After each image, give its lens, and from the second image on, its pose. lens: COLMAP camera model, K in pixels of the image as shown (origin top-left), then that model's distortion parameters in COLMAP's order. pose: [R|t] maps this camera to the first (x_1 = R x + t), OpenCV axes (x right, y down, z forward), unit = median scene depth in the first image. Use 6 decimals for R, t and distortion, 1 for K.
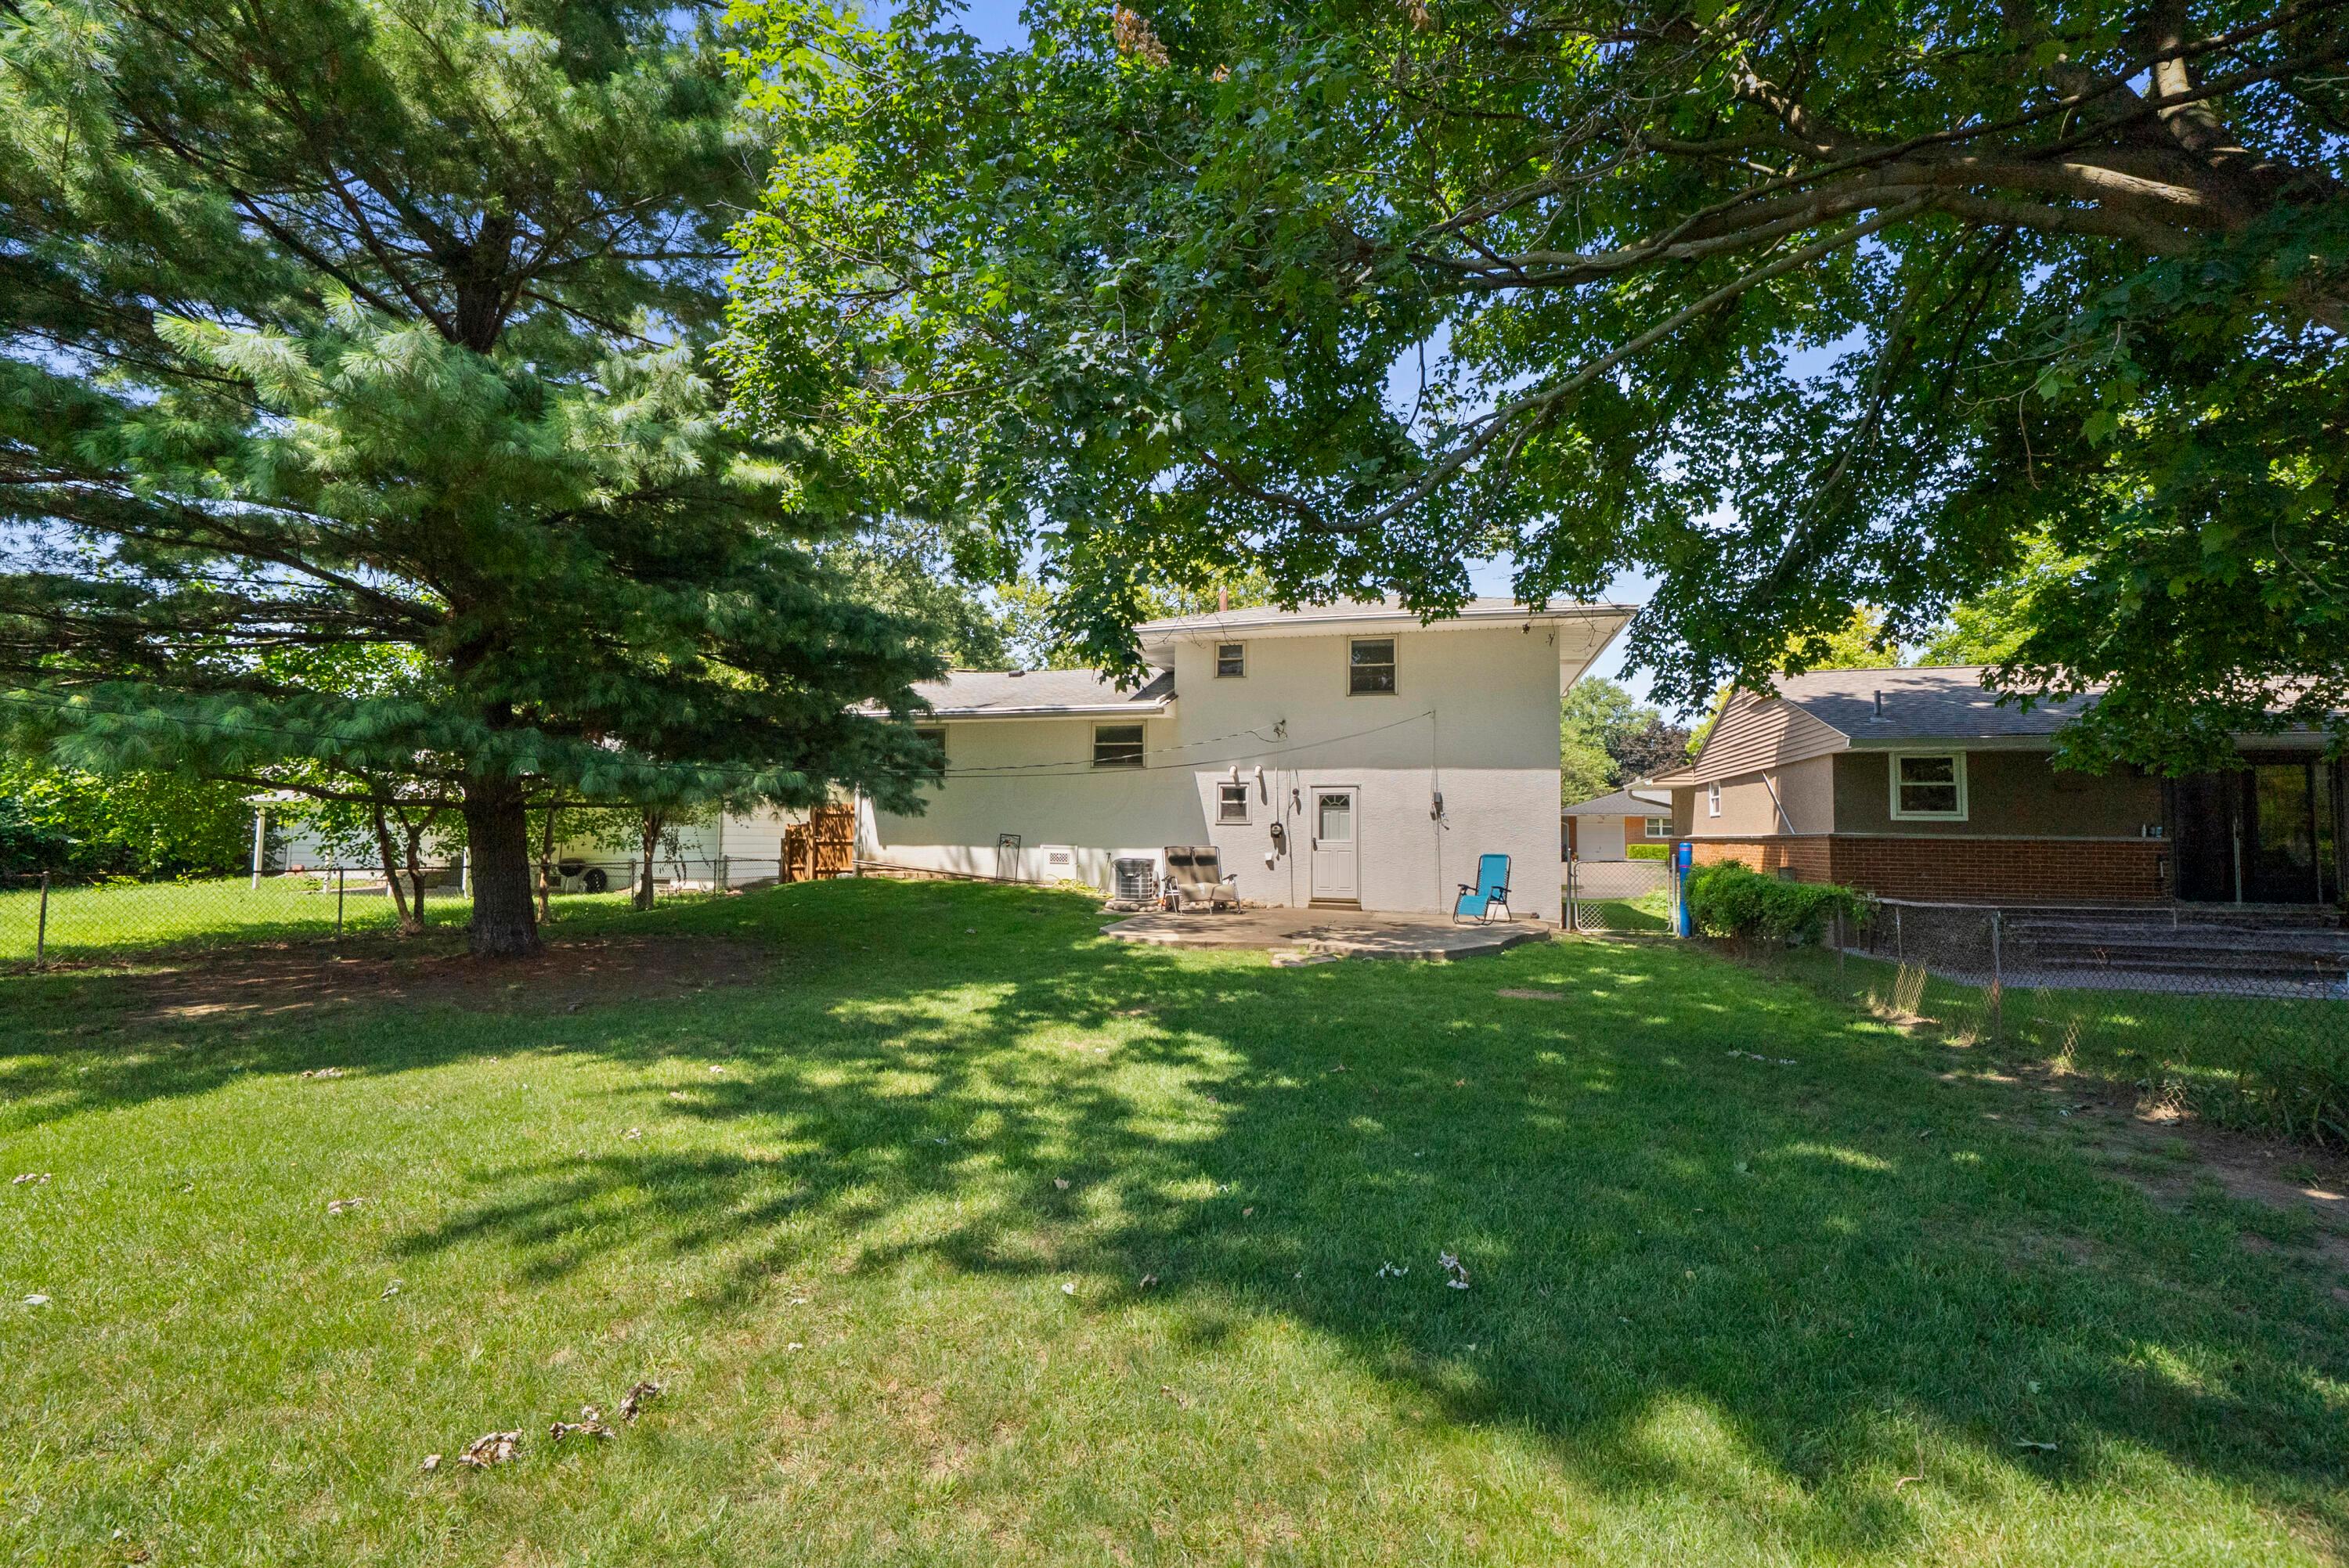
lens RADIAL K [[1001.8, 0, 1159.9], [0, 1001.8, 784.0], [0, 0, 1]] dist [-0.000930, 0.001161]
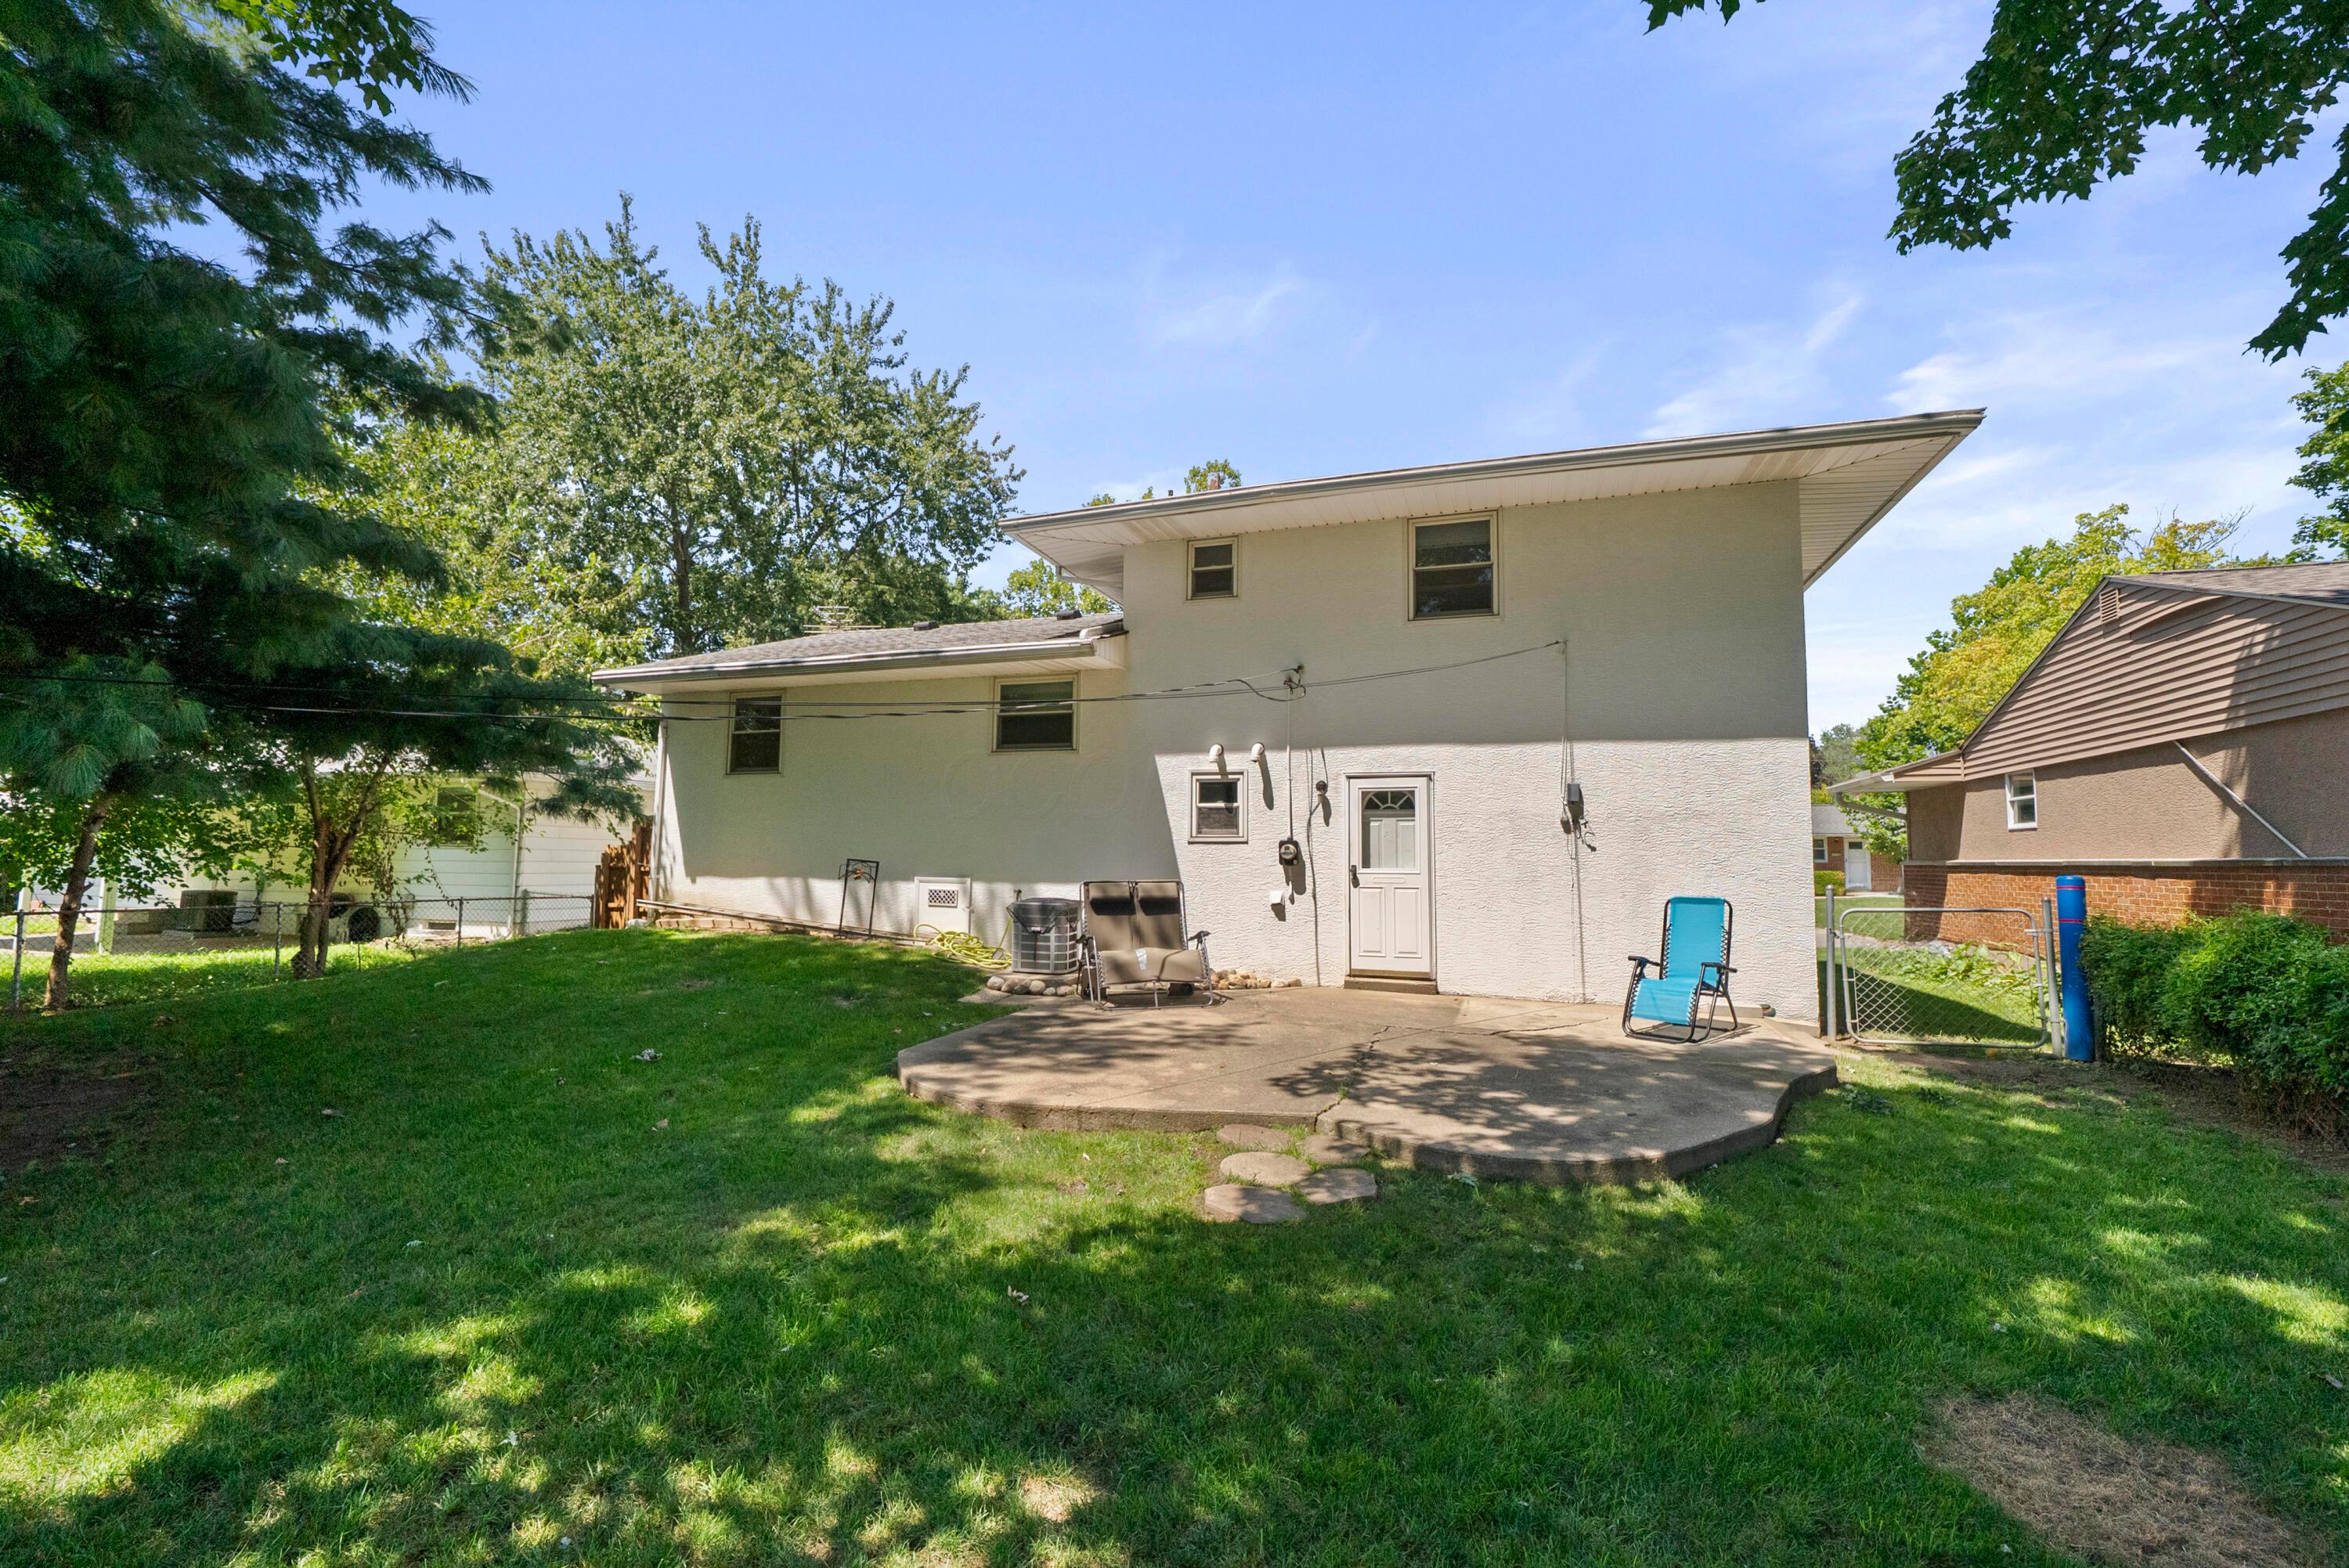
lens RADIAL K [[1001.8, 0, 1162.4], [0, 1001.8, 782.4], [0, 0, 1]] dist [-0.000930, 0.001161]
pose [[0.997750, -0.005827, -0.066786, 0.080768], [0.004160, 0.999677, -0.025063, 0.019351], [0.066910, 0.024728, 0.997453, 0.404216]]
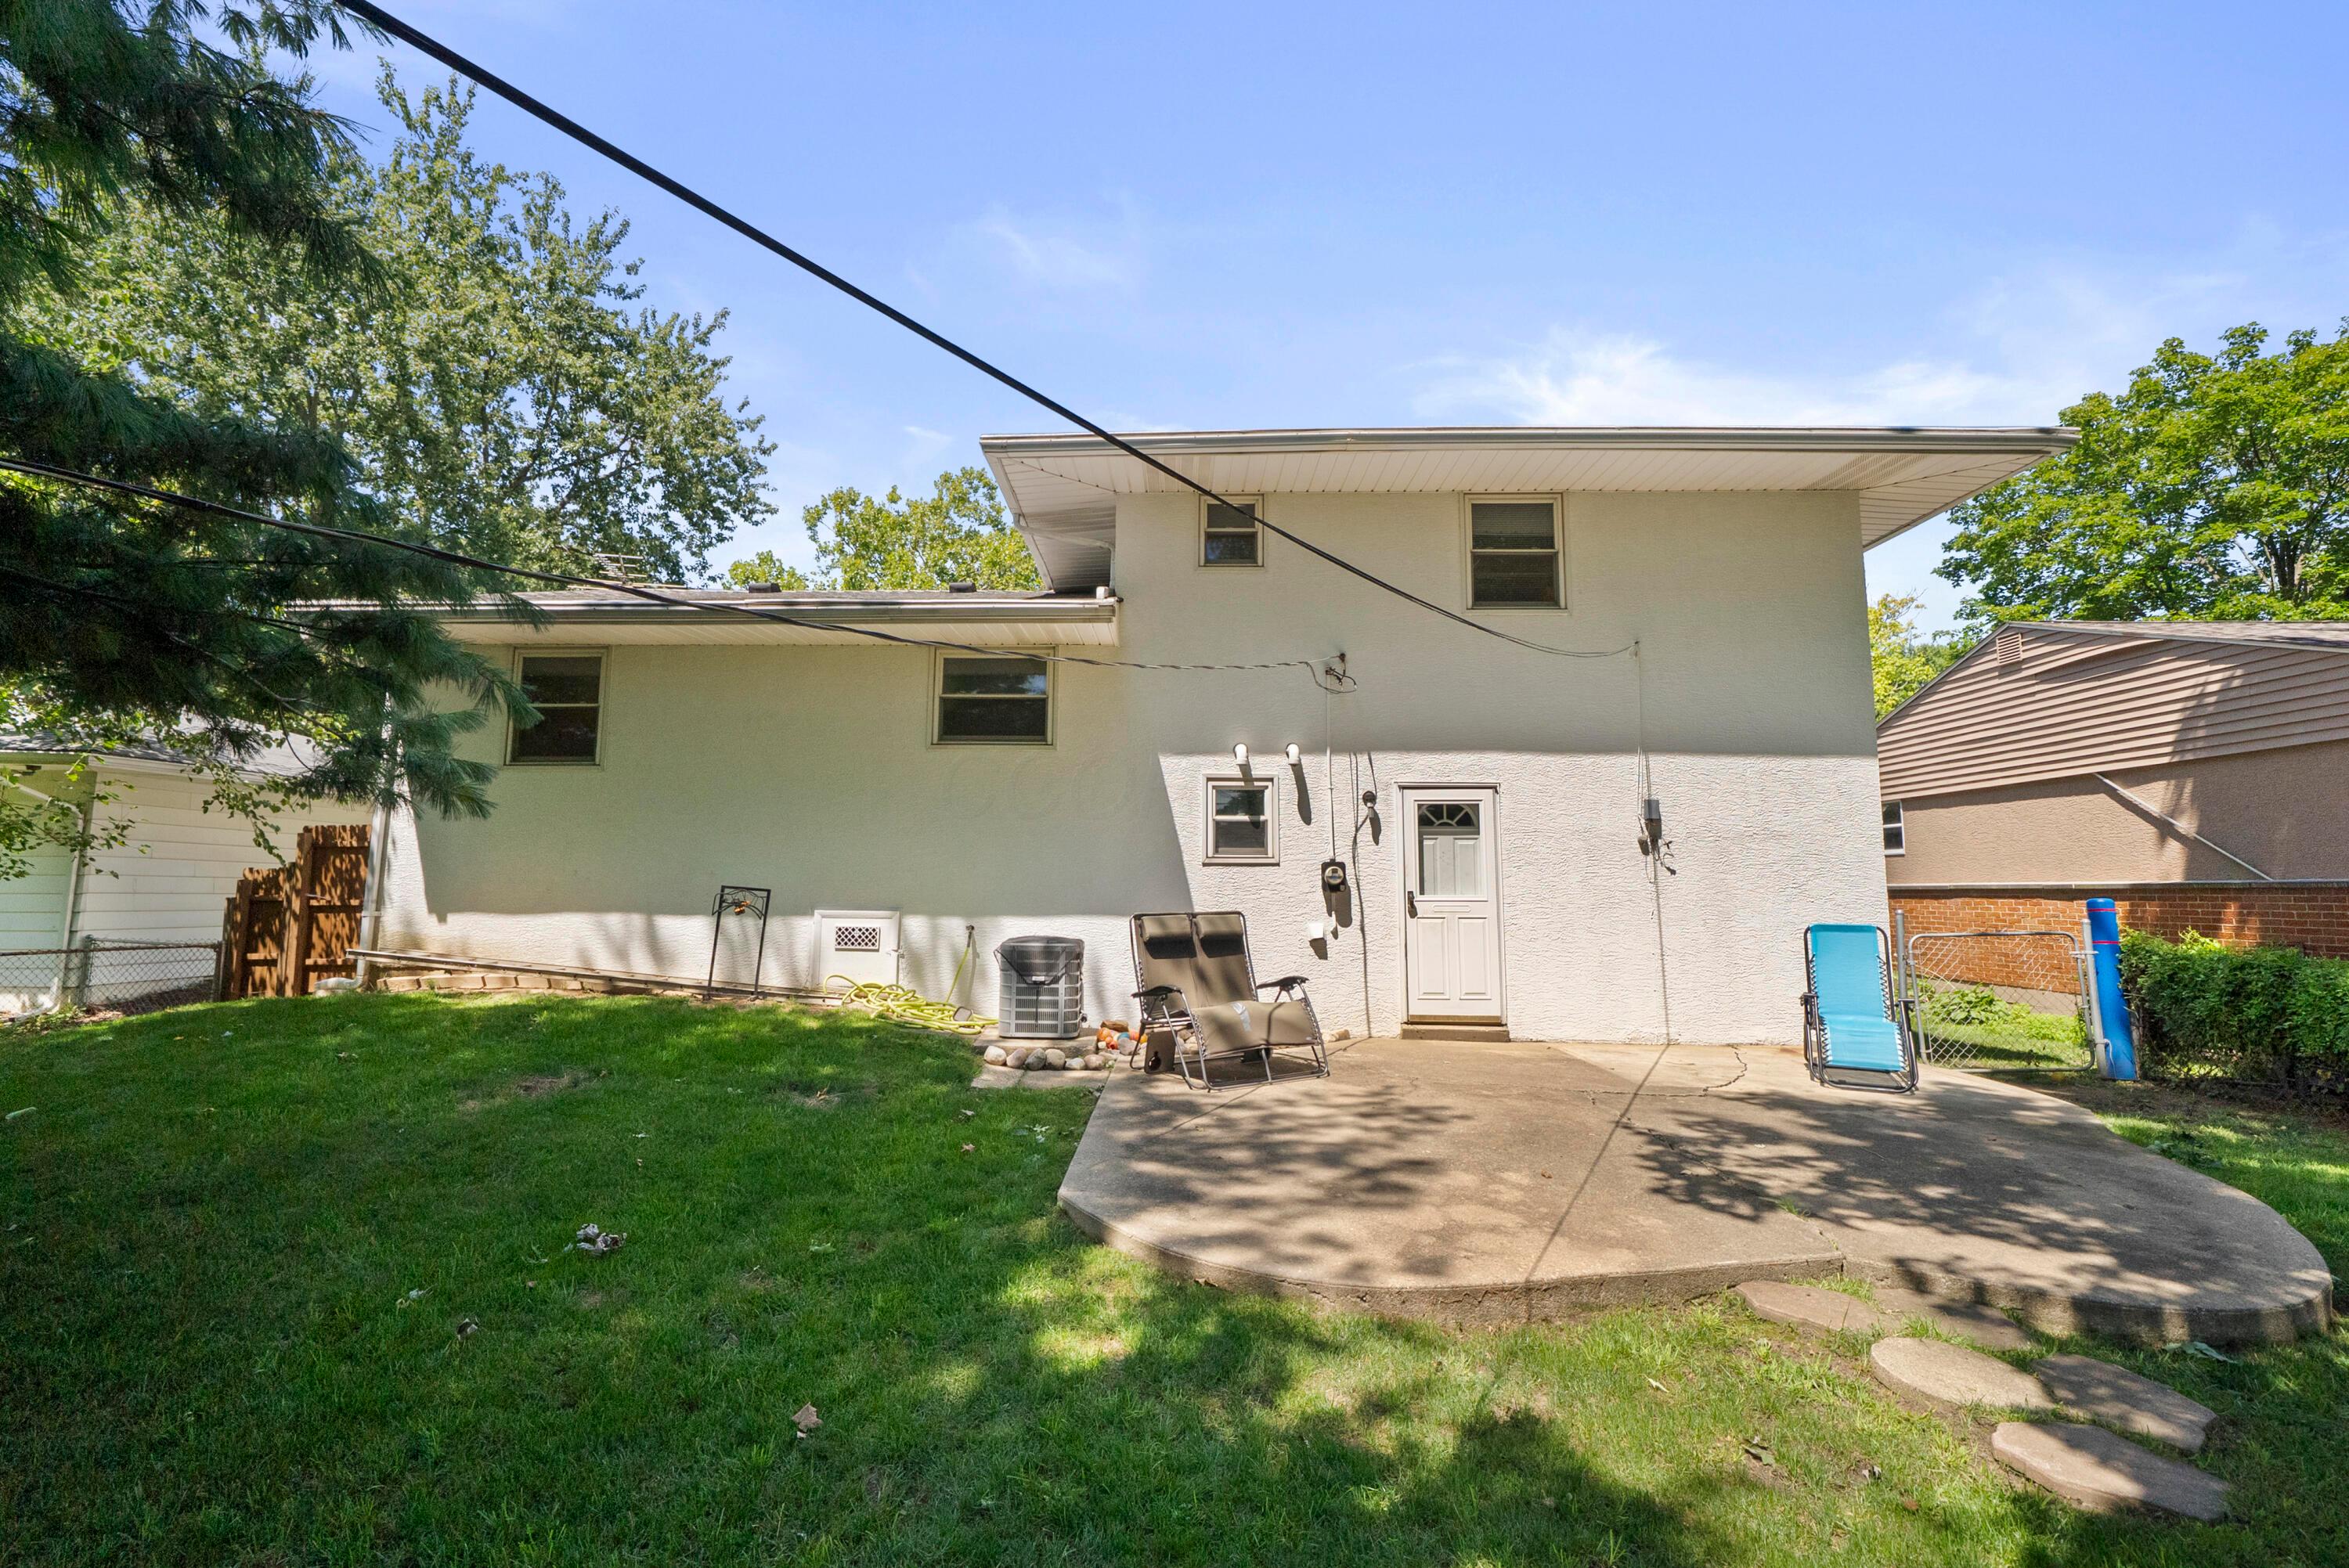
lens RADIAL K [[1001.8, 0, 1145.1], [0, 1001.8, 777.8], [0, 0, 1]] dist [-0.000930, 0.001161]
pose [[0.971922, 0.022018, 0.234271, -0.085435], [-0.008072, 0.998146, -0.060324, 0.028243], [-0.235165, 0.056739, 0.970298, 0.540629]]
